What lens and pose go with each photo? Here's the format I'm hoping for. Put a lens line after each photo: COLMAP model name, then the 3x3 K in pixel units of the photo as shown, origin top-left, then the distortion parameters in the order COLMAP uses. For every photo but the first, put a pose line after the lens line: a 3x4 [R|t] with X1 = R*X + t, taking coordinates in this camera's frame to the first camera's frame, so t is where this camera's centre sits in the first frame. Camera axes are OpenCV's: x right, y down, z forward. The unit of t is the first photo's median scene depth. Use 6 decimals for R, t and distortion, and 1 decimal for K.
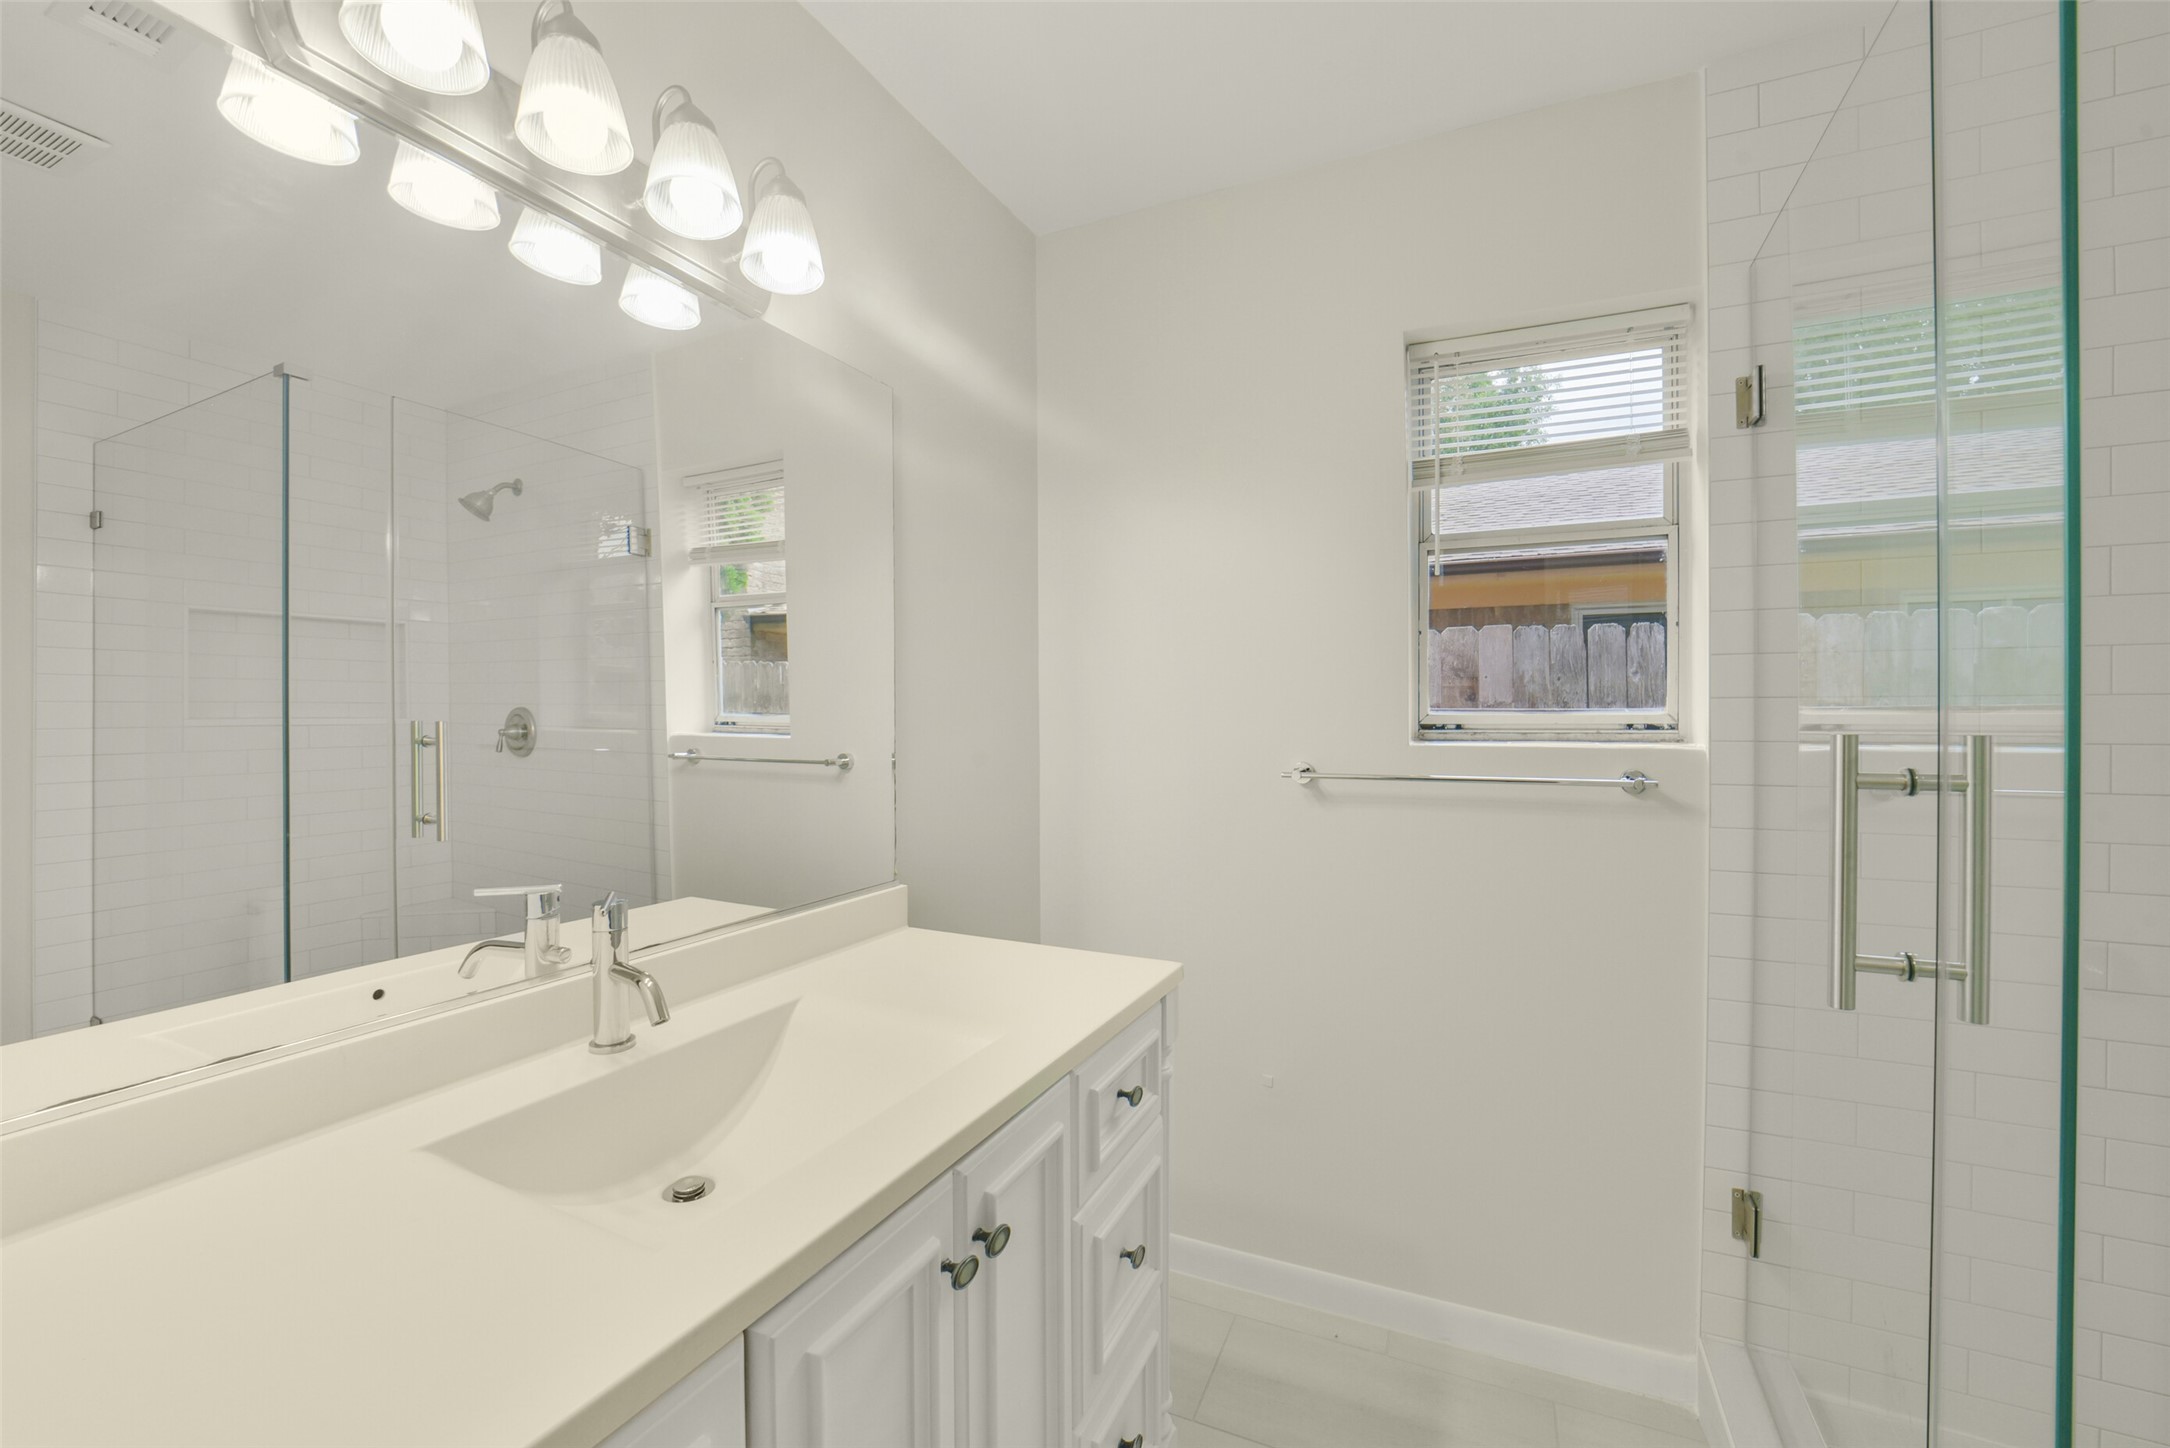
lens RADIAL K [[860.9, 0, 1094.1], [0, 860.9, 715.9], [0, 0, 1]] dist [-0.037524, 0.008090]
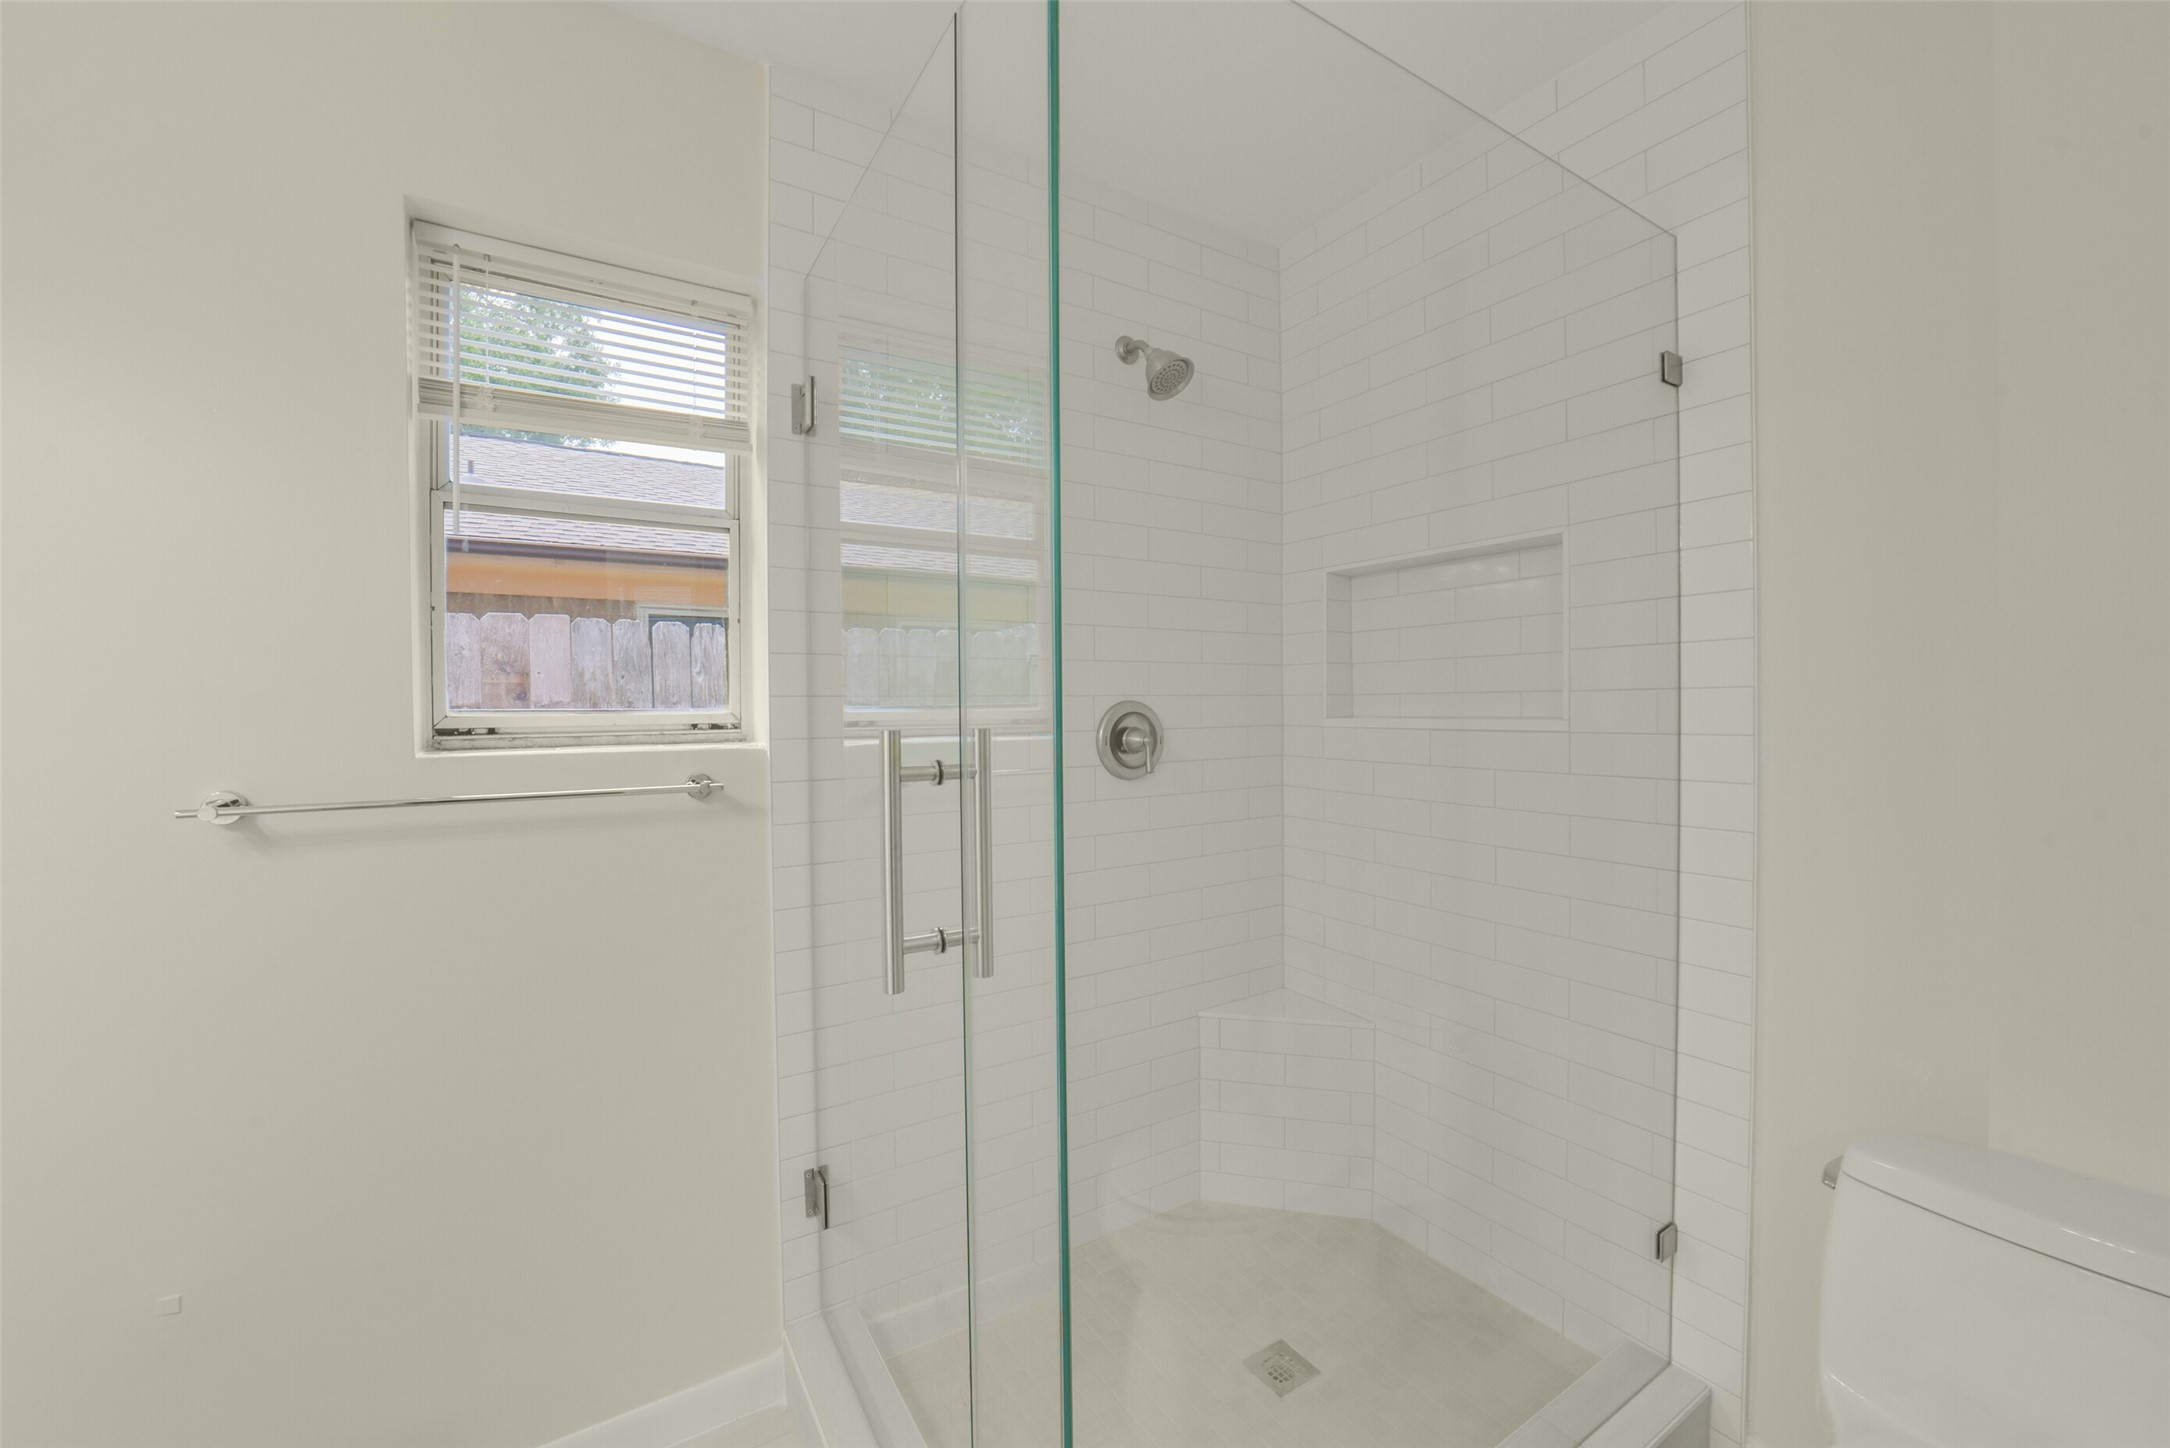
lens RADIAL K [[860.9, 0, 1103.0], [0, 860.9, 721.9], [0, 0, 1]] dist [-0.037524, 0.008090]
pose [[0.533238, -0.015982, 0.845814, 0.073400], [0.011359, 0.999867, 0.011732, 0.001538], [-0.845889, 0.003352, 0.533349, 0.114405]]
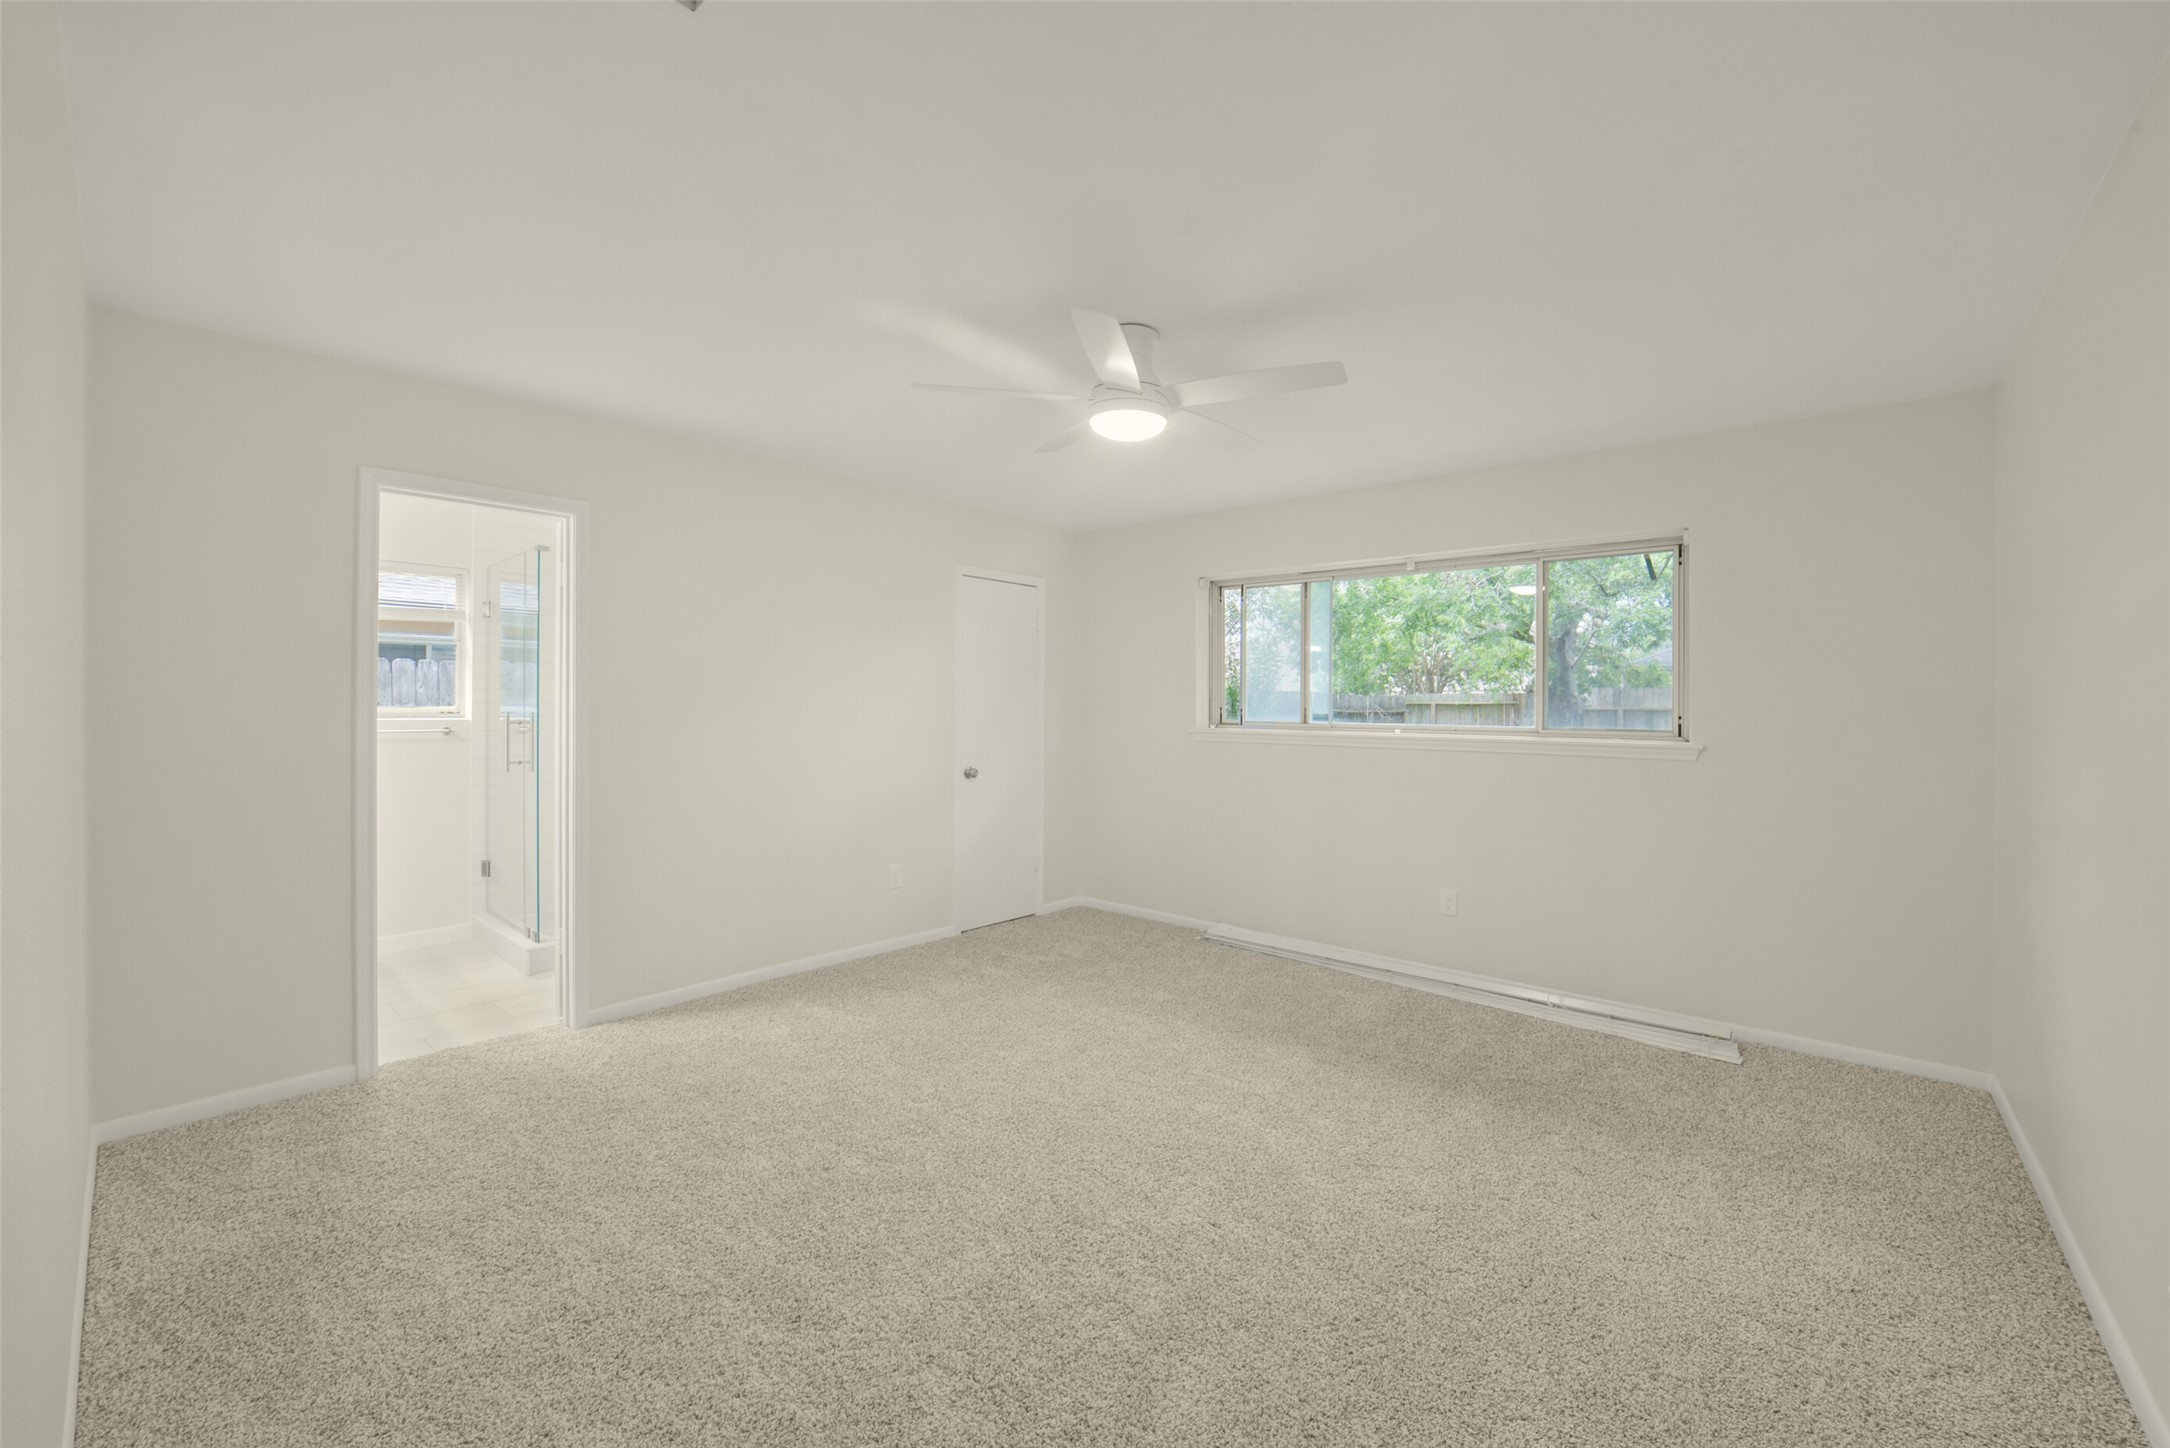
lens RADIAL K [[860.9, 0, 1077.5], [0, 860.9, 711.8], [0, 0, 1]] dist [-0.037524, 0.008090]
pose [[0.282482, 0.001844, 0.959271, -1.463540], [0.000735, 0.999997, -0.002139, 0.018056], [-0.959272, 0.001309, 0.282480, -1.810761]]
